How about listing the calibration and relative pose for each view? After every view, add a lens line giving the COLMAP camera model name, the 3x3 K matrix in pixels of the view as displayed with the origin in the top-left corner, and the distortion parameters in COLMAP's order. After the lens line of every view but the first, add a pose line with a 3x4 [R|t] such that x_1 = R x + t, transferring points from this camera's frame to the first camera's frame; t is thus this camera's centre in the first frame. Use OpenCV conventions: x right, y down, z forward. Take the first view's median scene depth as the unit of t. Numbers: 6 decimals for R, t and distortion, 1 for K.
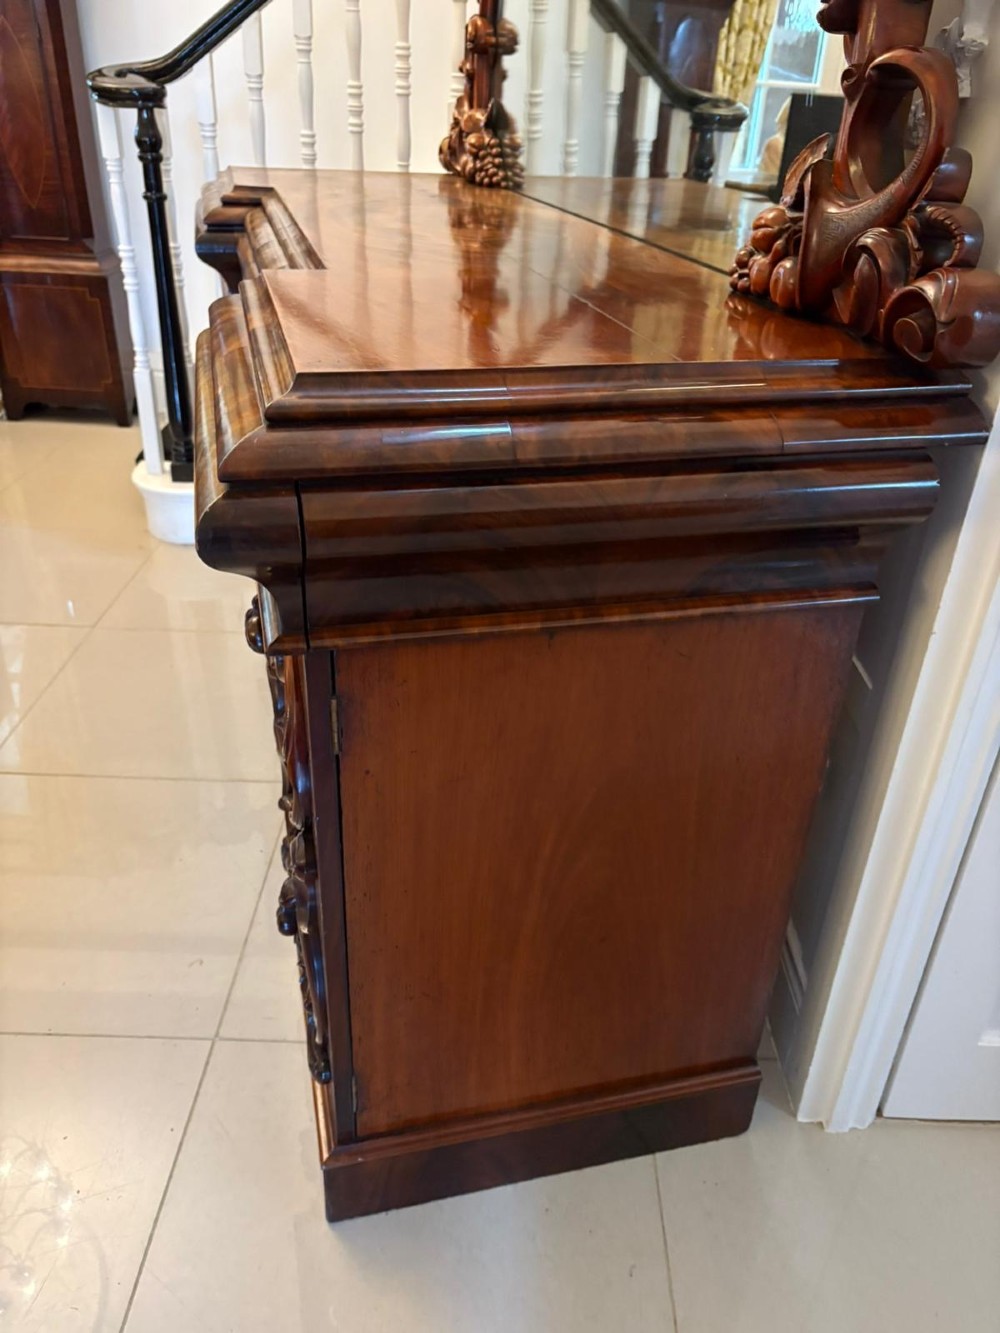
lens RADIAL K [[1020.9, 0, 498.5], [0, 1020.9, 679.1], [0, 0, 1]] dist [0.078060, -0.095753]
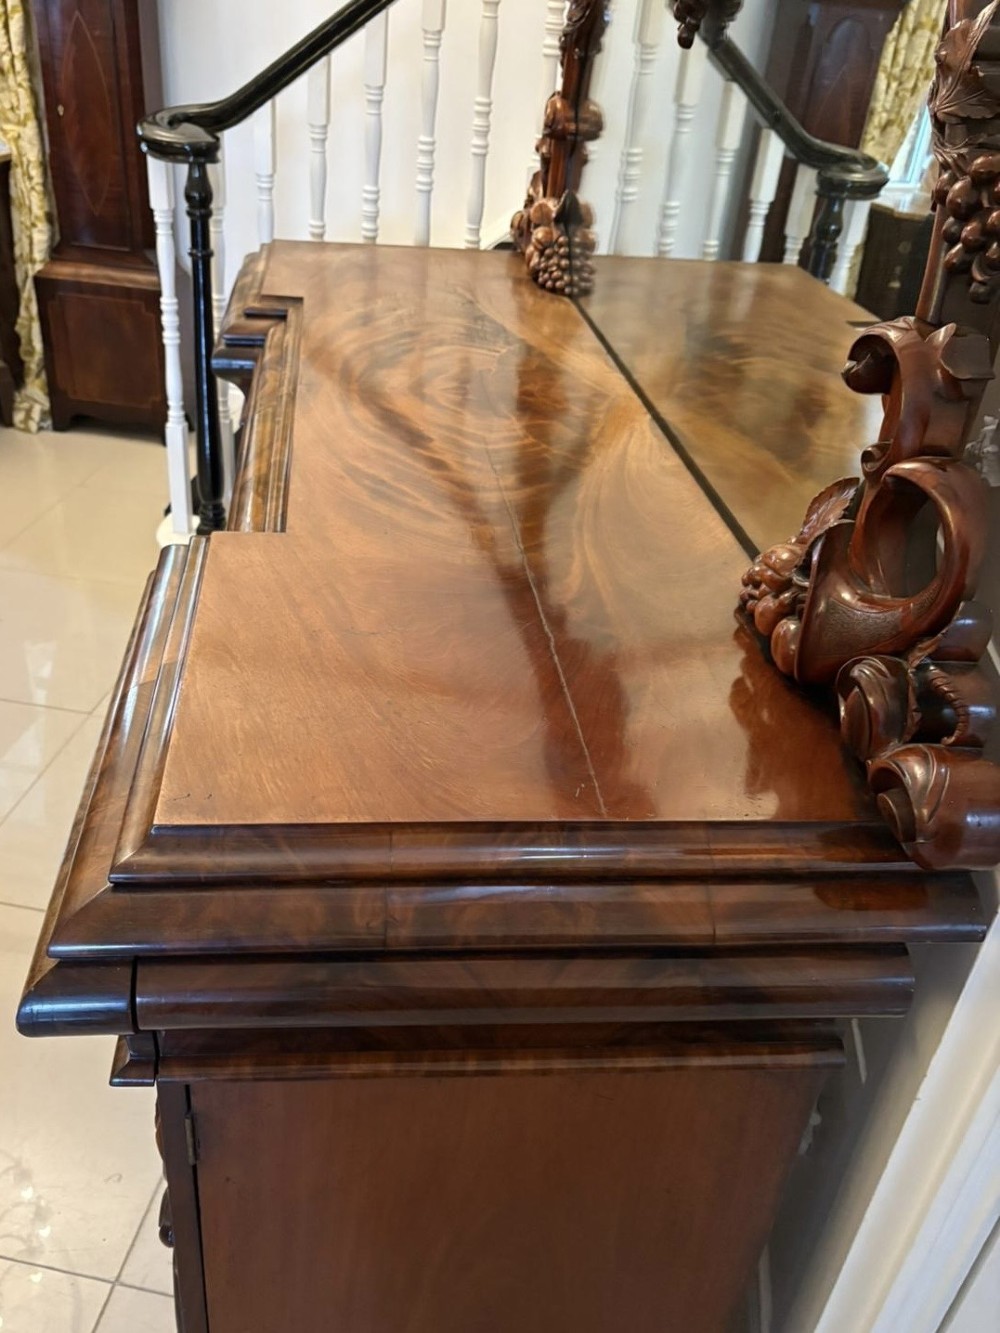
lens RADIAL K [[1143.9, 0, 429.9], [0, 1143.9, 673.8], [0, 0, 1]] dist [0.011291, 0.012270]
pose [[0.984443, 0.107501, -0.138983, 0.052669], [-0.104164, 0.994074, 0.031087, -0.153560], [0.141501, -0.016127, 0.989807, 0.015469]]
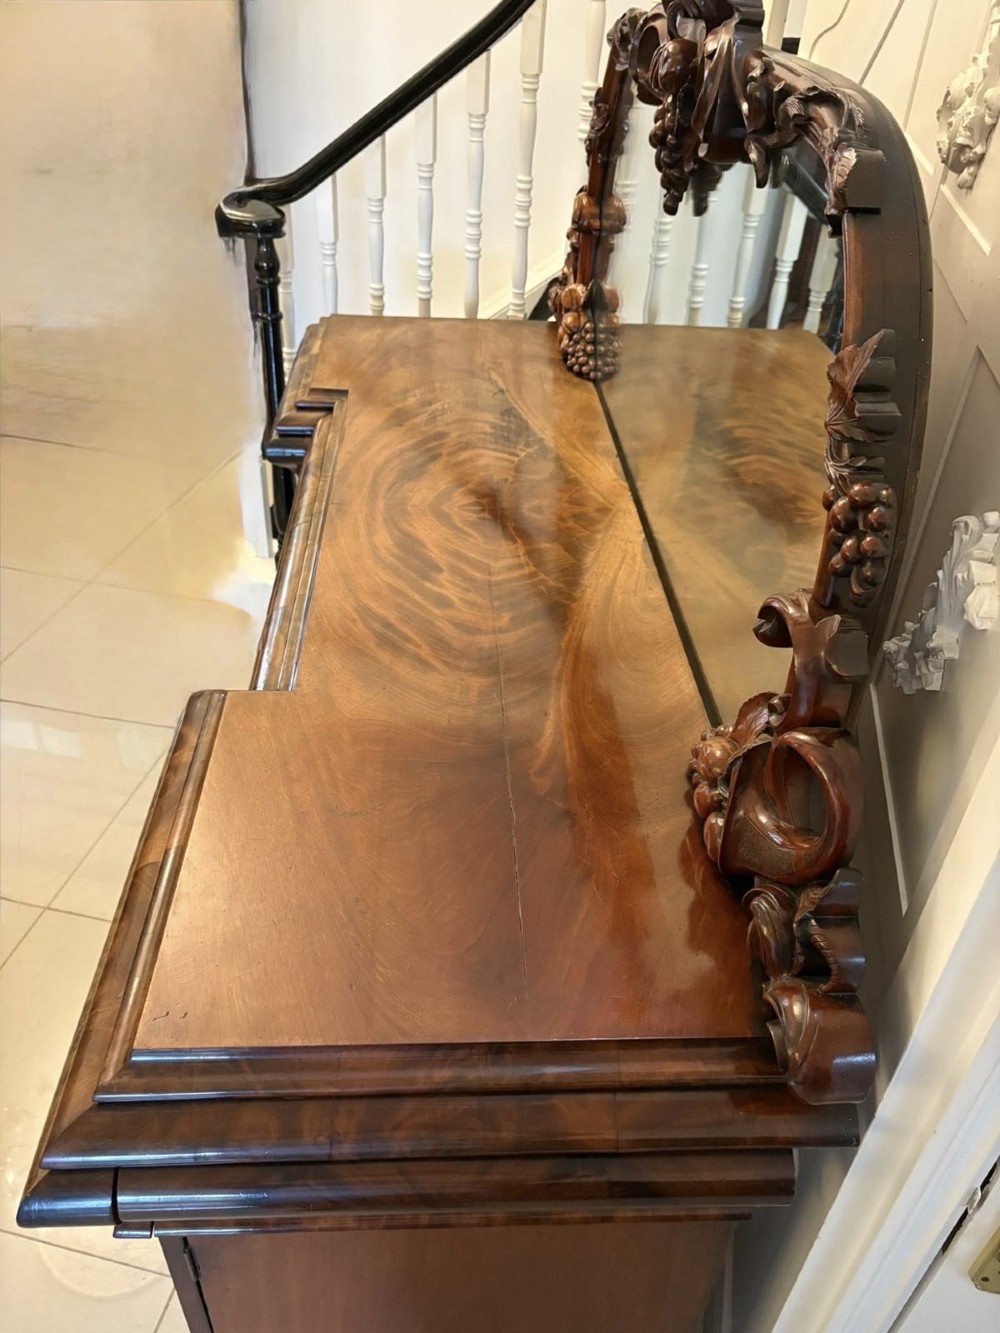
lens RADIAL K [[1020.2, 0, 500.0], [0, 1020.2, 666.5], [0, 0, 1]] dist [0.022147, -0.007588]
pose [[0.980184, 0.120211, -0.157446, 0.090954], [-0.104899, 0.989216, 0.102217, -0.263646], [0.168036, -0.083675, 0.982223, 0.025331]]
